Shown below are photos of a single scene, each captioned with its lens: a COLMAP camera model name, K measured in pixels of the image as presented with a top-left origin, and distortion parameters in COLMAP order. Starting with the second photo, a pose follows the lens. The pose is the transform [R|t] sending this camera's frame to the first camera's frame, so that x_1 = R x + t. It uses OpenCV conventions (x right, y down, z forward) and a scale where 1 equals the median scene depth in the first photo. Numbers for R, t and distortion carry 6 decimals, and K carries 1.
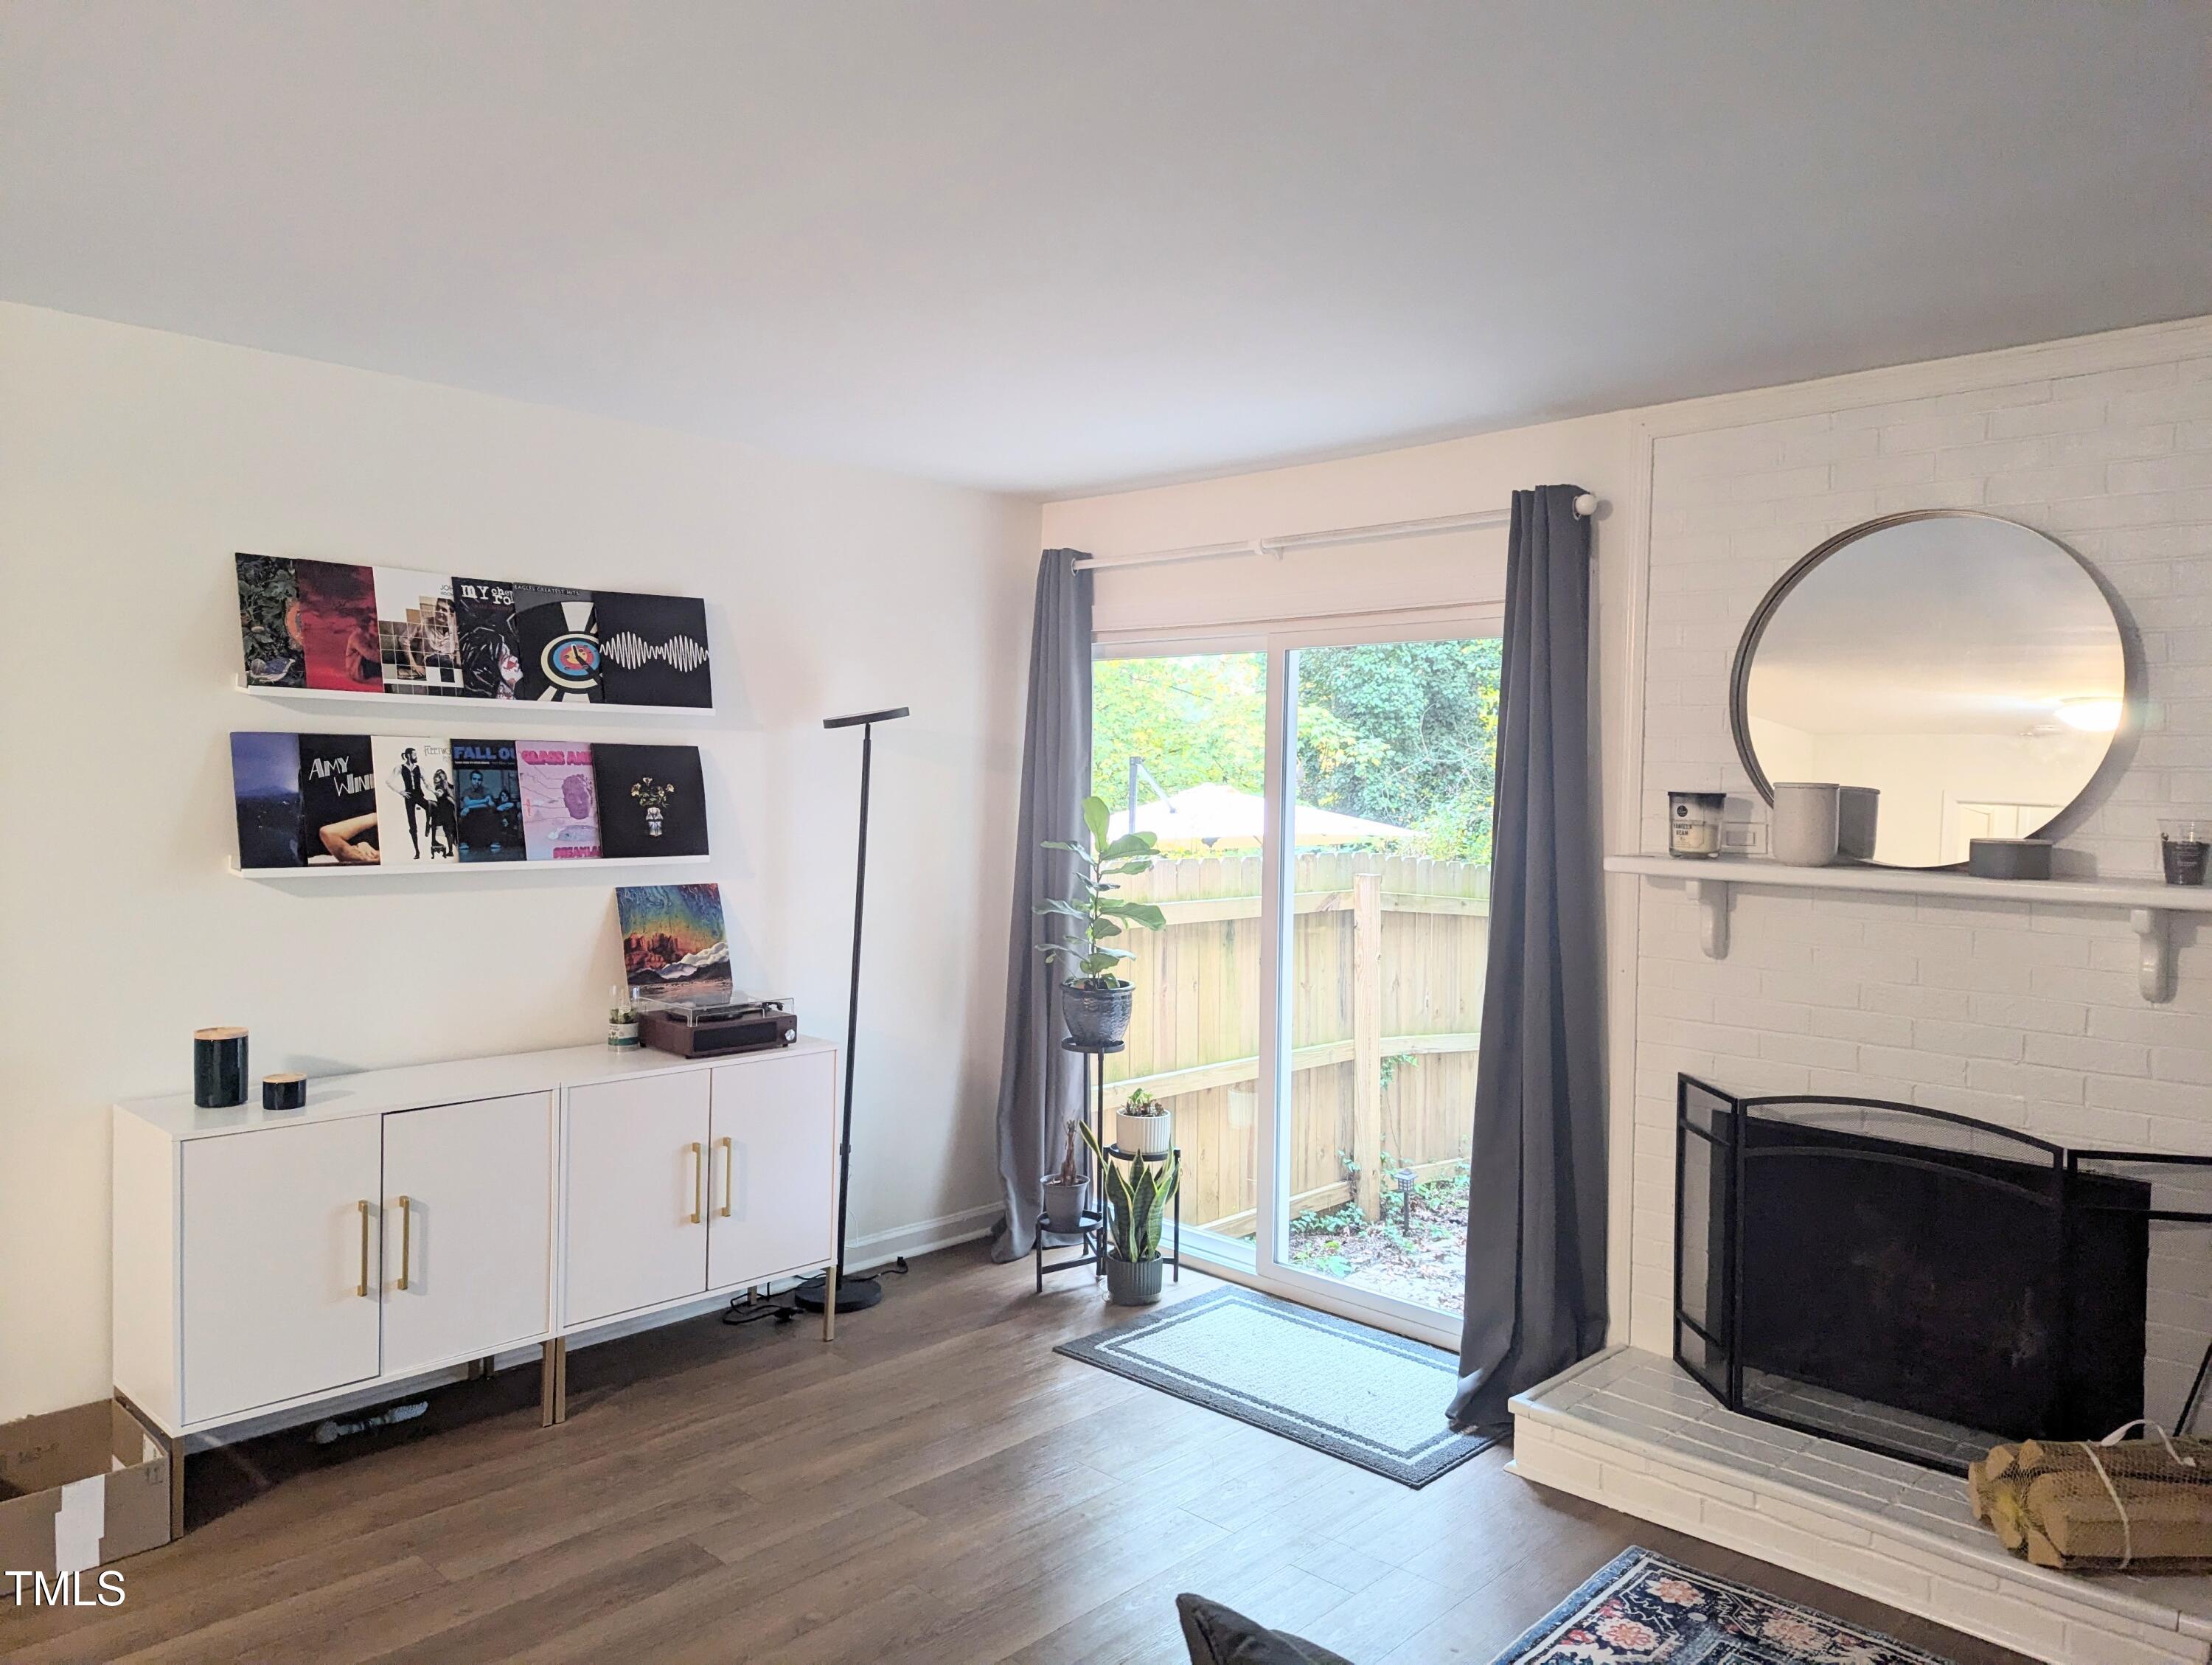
lens RADIAL K [[1573.2, 0, 1074.4], [0, 1573.2, 812.9], [0, 0, 1]] dist [0.056260, -0.042700]
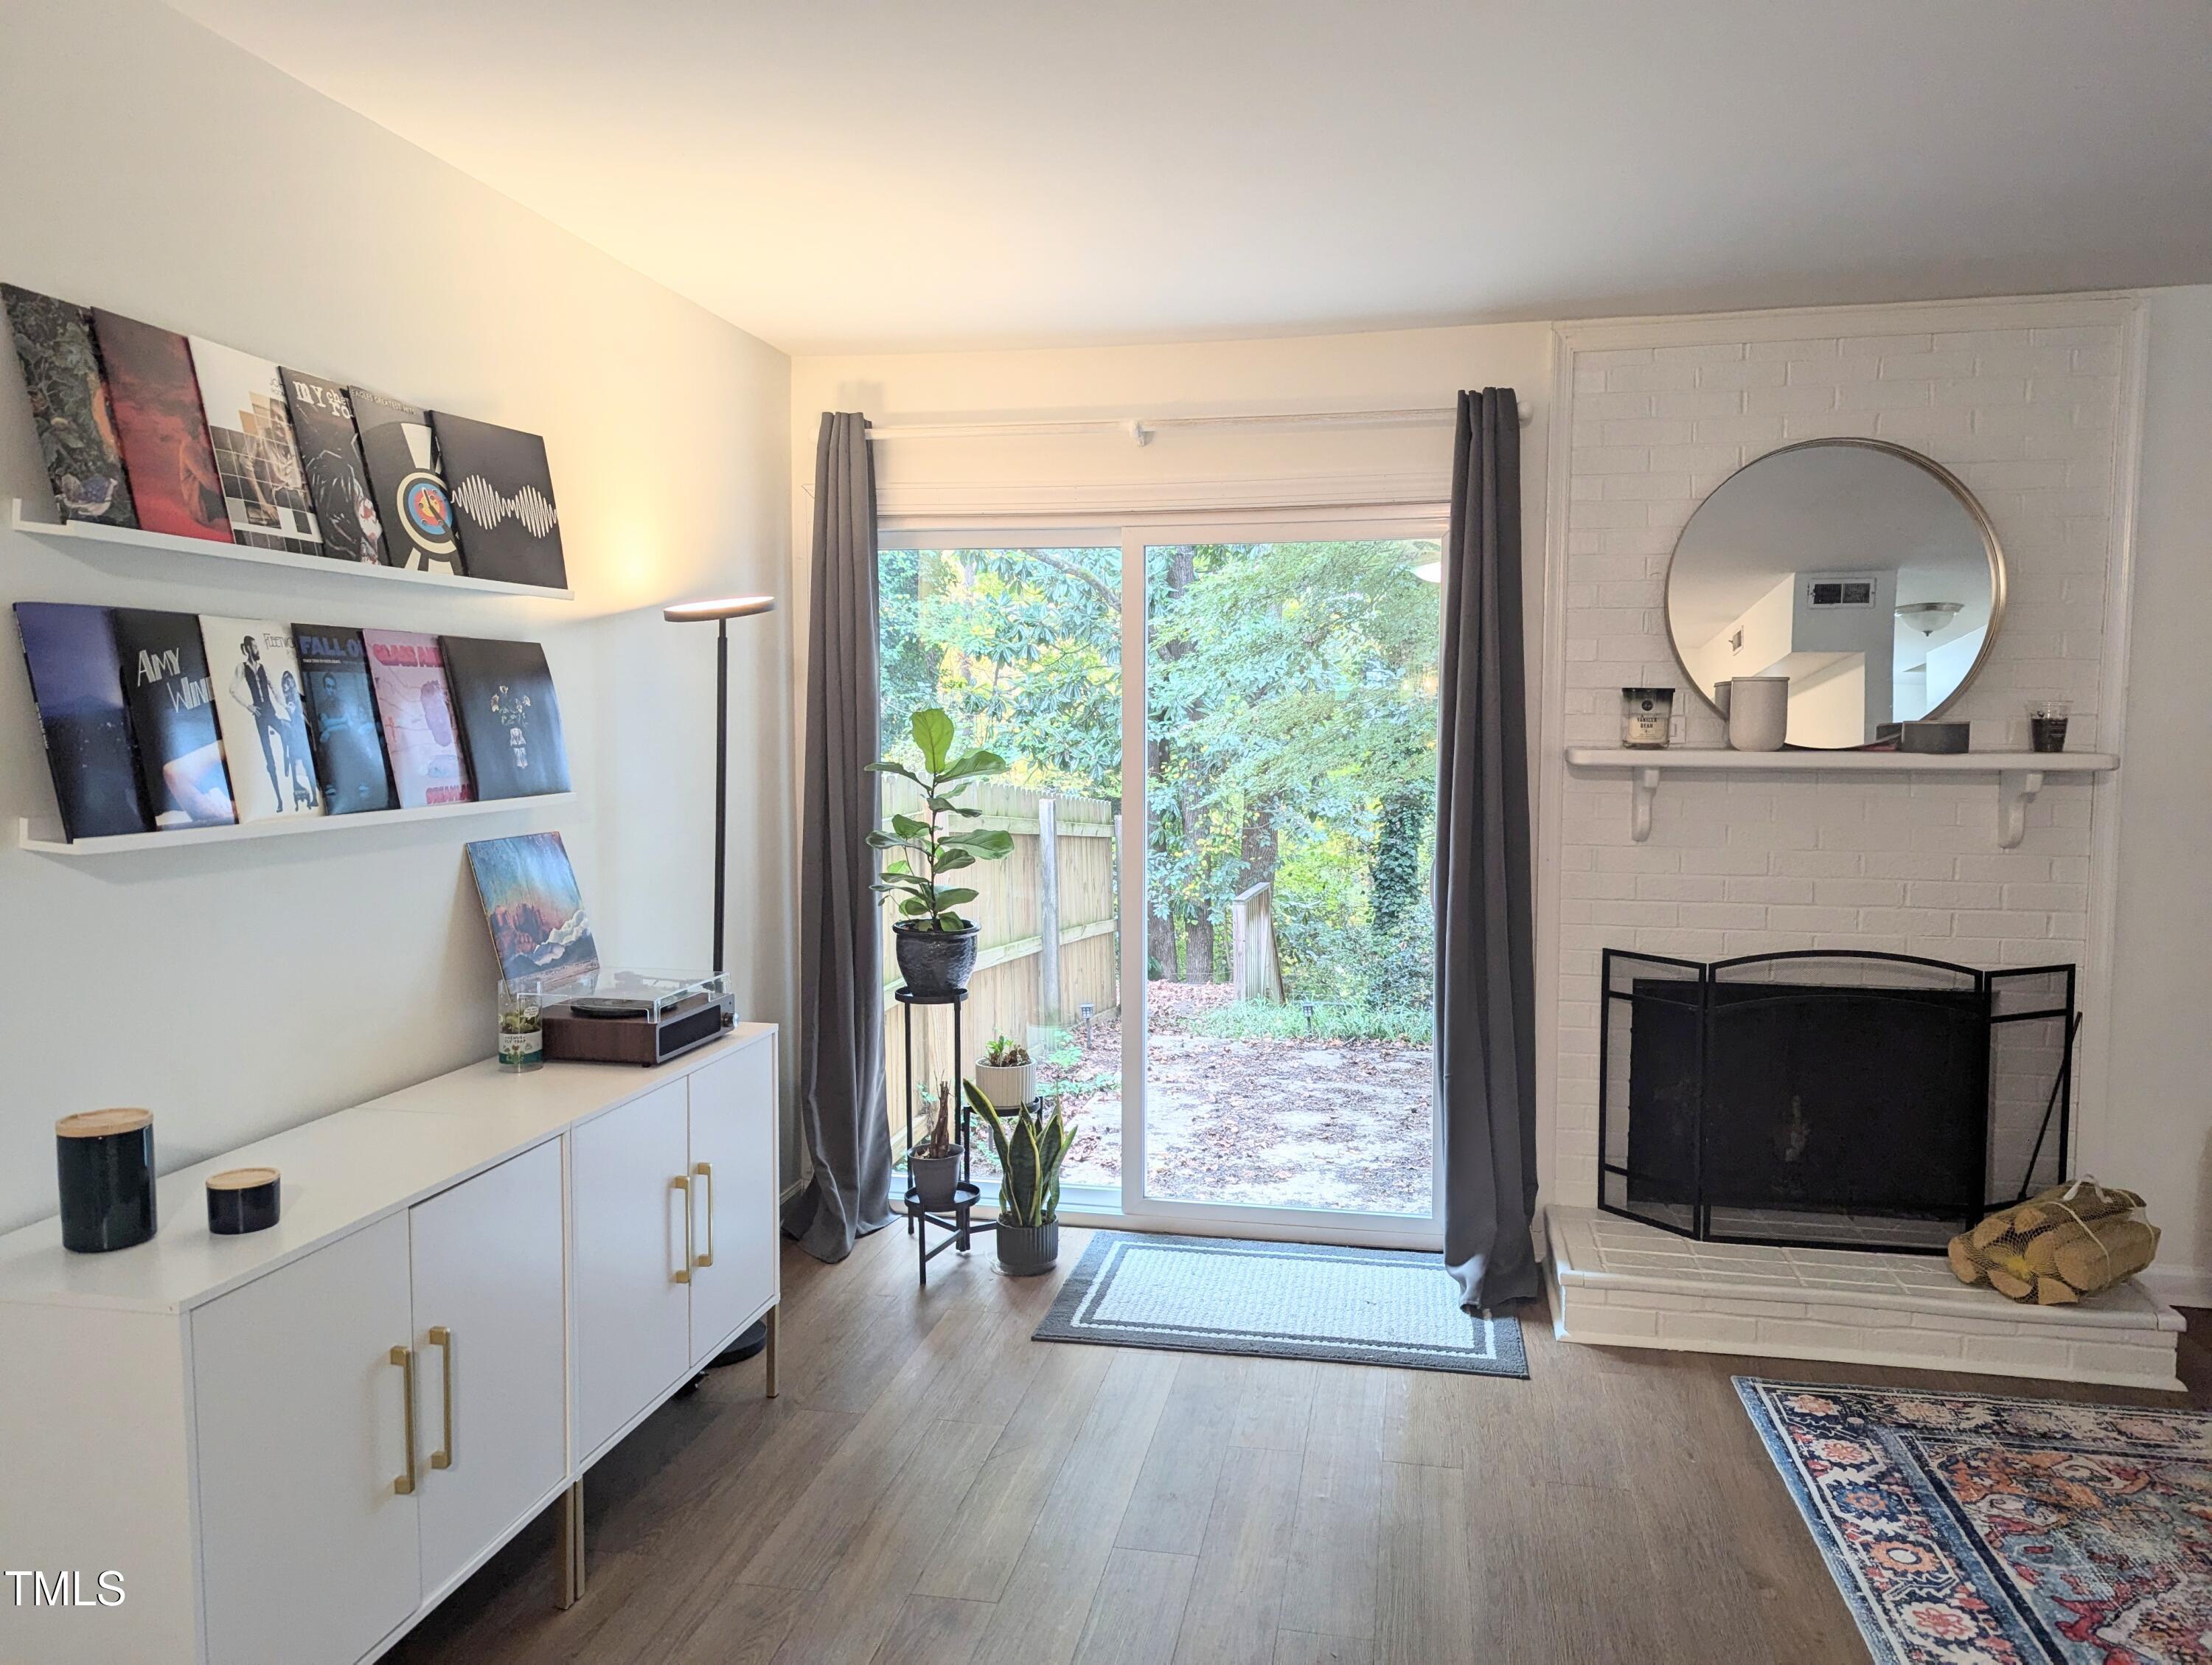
lens RADIAL K [[1573.2, 0, 1106.4], [0, 1573.2, 817.5], [0, 0, 1]] dist [0.056260, -0.042700]
pose [[0.832990, -0.053667, 0.550679, -0.485179], [0.027156, 0.998051, 0.056190, 0.004384], [-0.552621, -0.031851, 0.832824, 0.284244]]
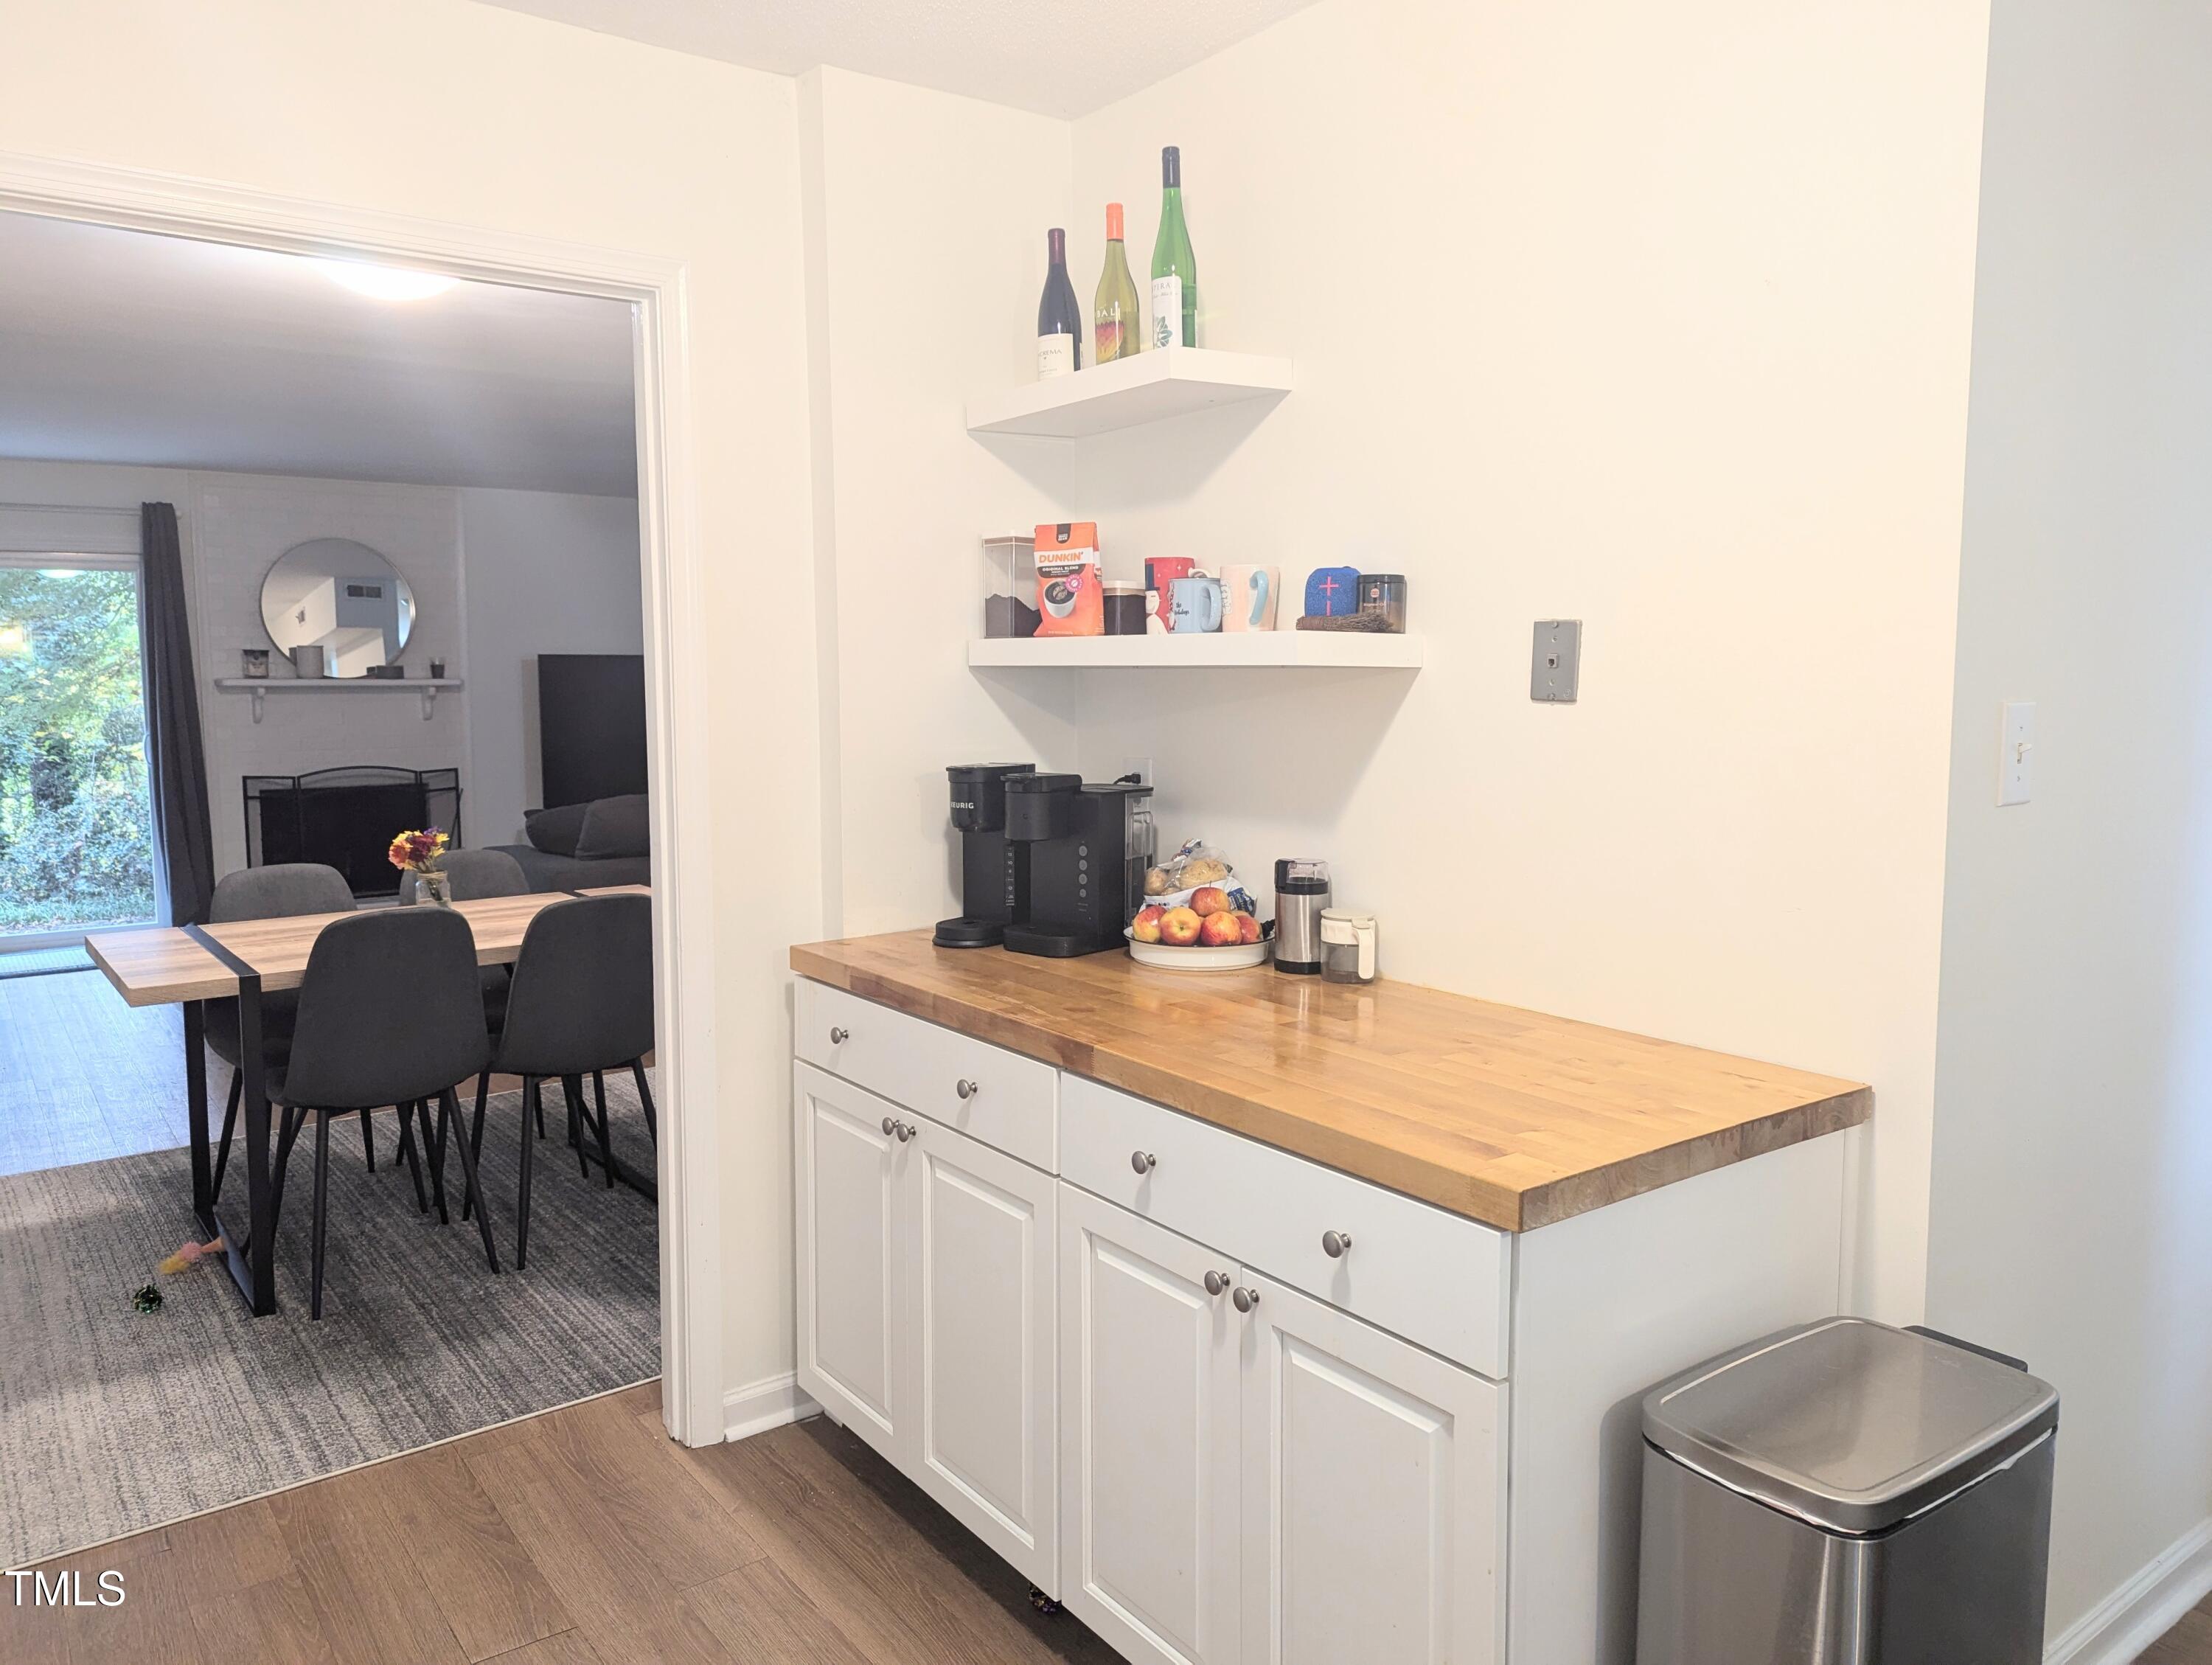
lens RADIAL K [[1573.2, 0, 1096.5], [0, 1573.2, 820.8], [0, 0, 1]] dist [0.056260, -0.042700]
pose [[0.150551, -0.114018, 0.982005, -1.628702], [0.033842, 0.993339, 0.110146, 0.019102], [-0.988023, 0.016650, 0.153407, -0.528563]]
